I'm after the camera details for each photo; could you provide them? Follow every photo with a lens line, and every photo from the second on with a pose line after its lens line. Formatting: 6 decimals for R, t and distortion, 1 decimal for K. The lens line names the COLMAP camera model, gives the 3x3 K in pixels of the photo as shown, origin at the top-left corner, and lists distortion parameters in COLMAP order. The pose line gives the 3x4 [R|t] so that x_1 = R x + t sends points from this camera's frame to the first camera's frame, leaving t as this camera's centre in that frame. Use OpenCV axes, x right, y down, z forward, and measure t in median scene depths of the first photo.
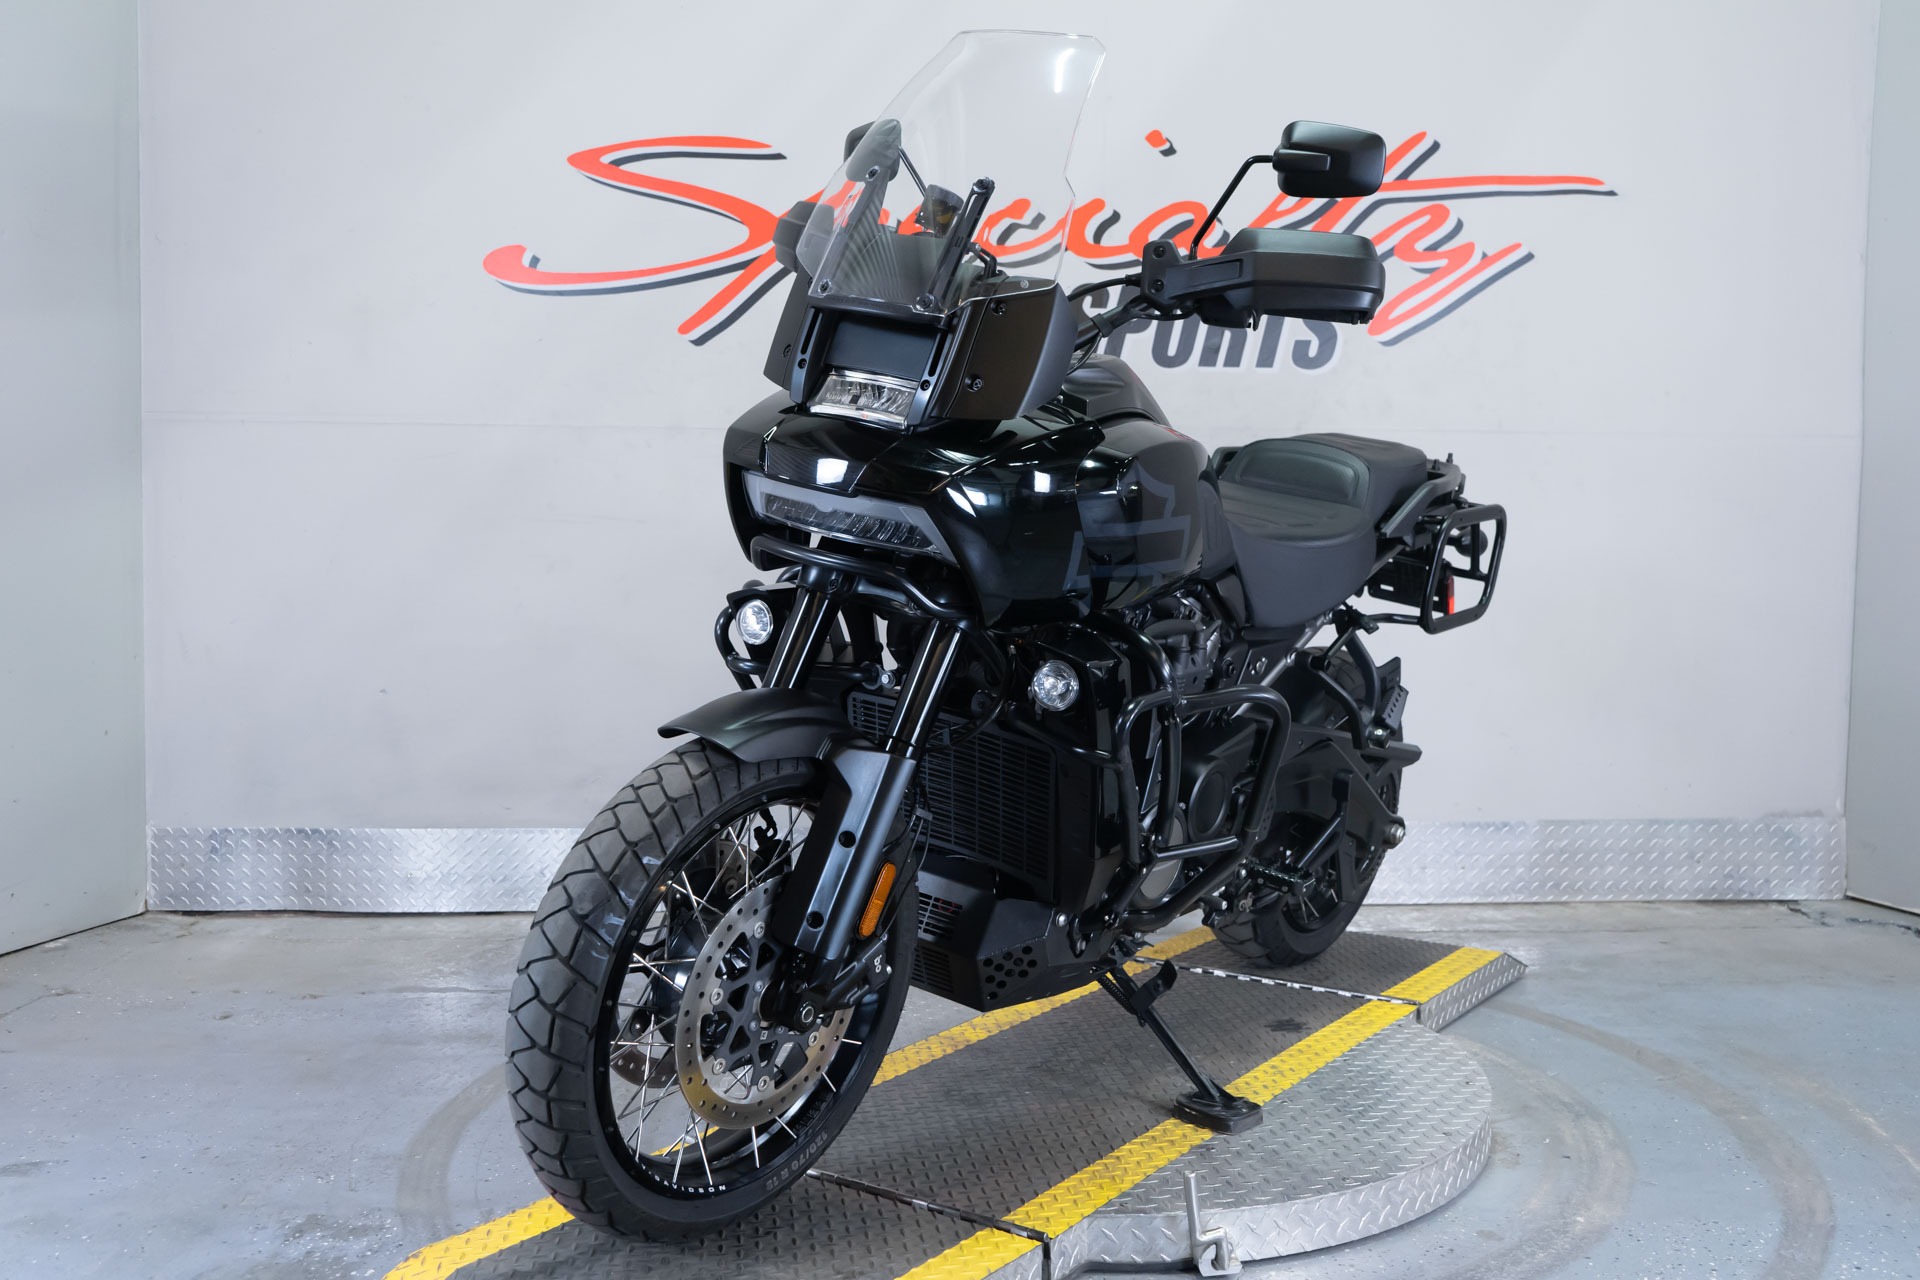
lens RADIAL K [[1786.2, 0, 960.0], [0, 1786.2, 640.0], [0, 0, 1]] dist [-0.004595, 0.013419]
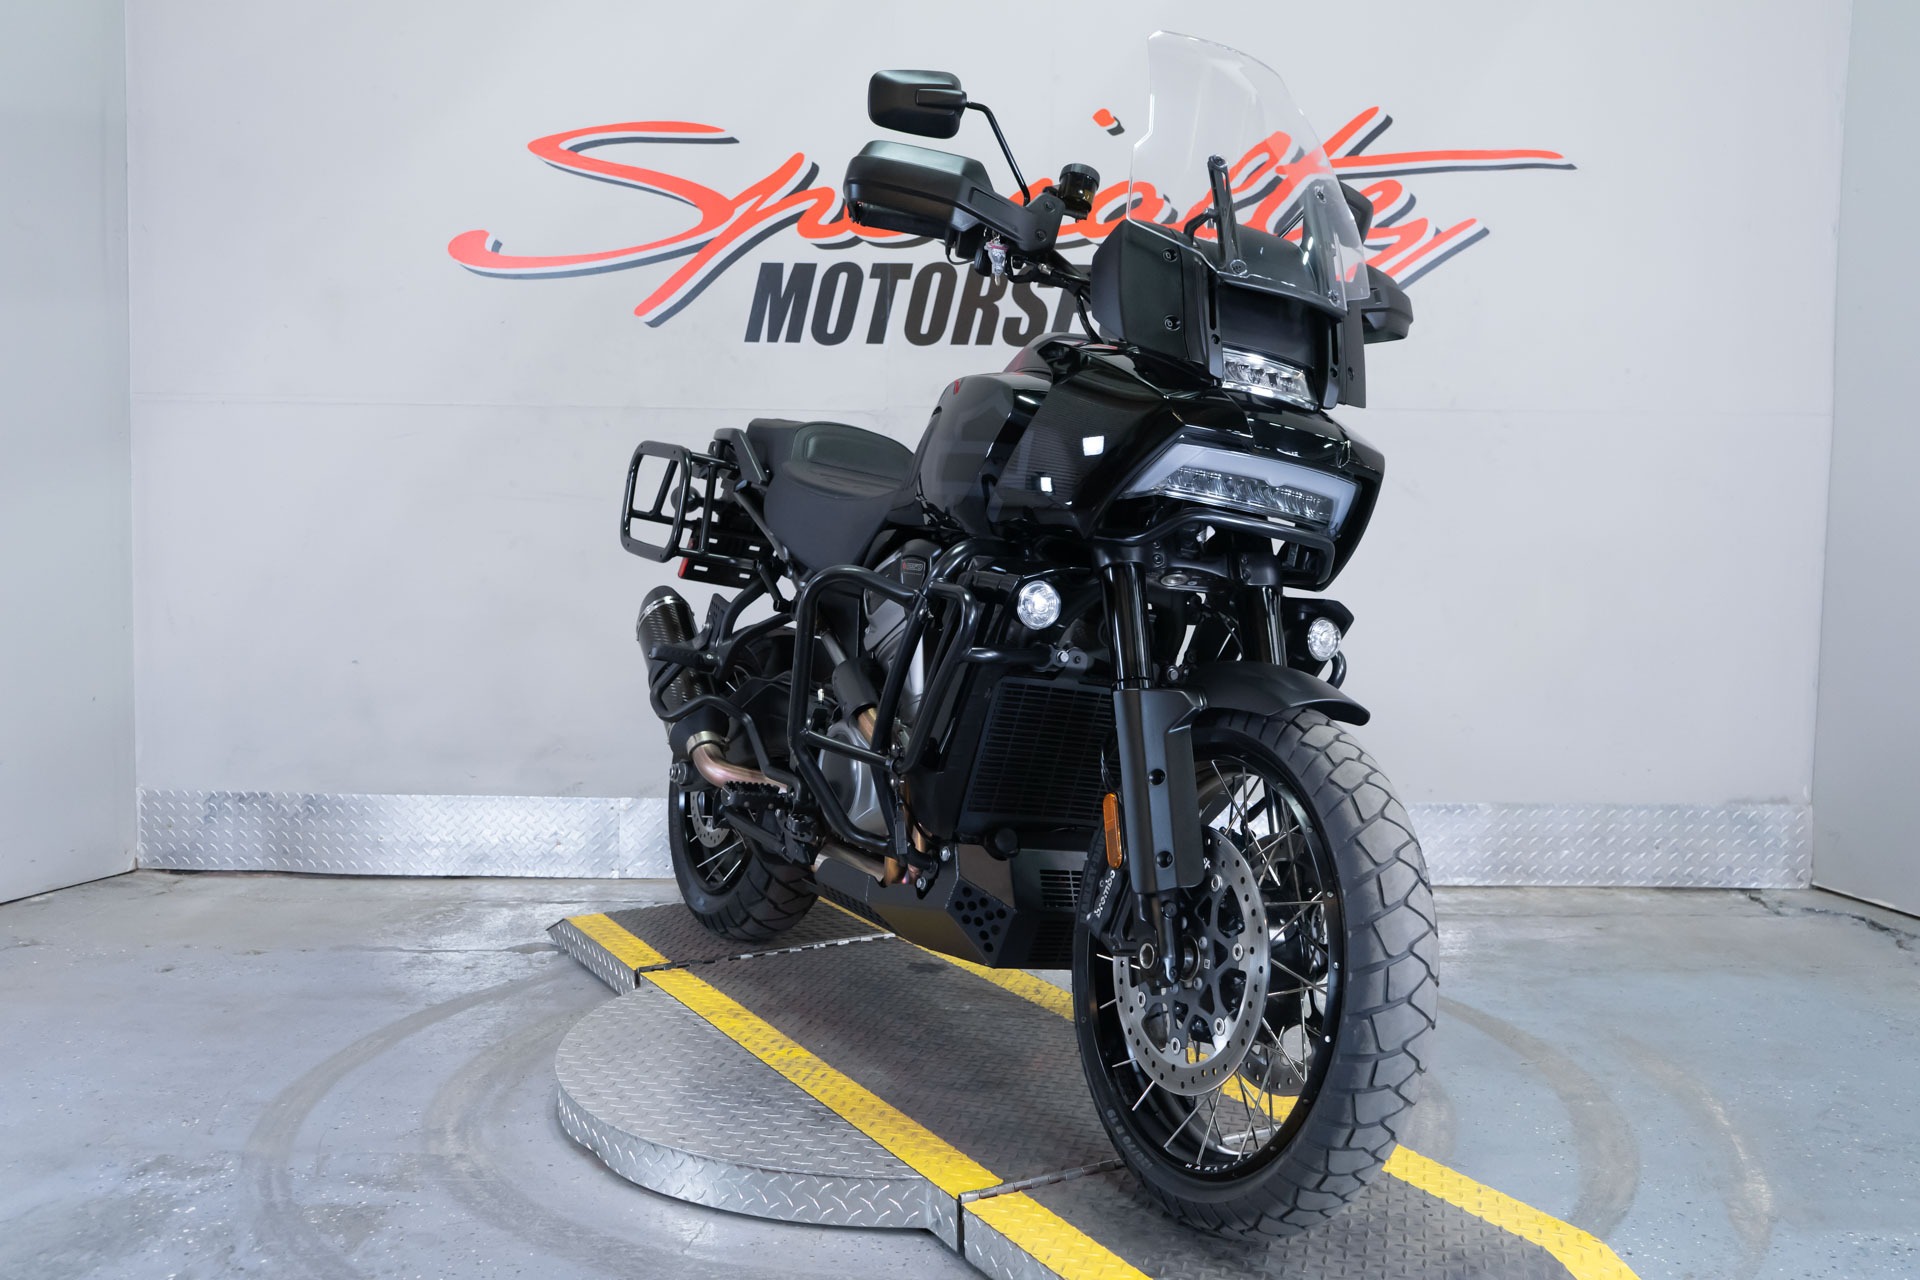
lens RADIAL K [[1786.2, 0, 960.0], [0, 1786.2, 640.0], [0, 0, 1]] dist [-0.004595, 0.013419]
pose [[0.997018, 0.008296, -0.076719, 0.108221], [-0.007305, 0.999886, 0.013195, -0.000395], [0.076820, -0.012595, 0.996965, -0.008427]]
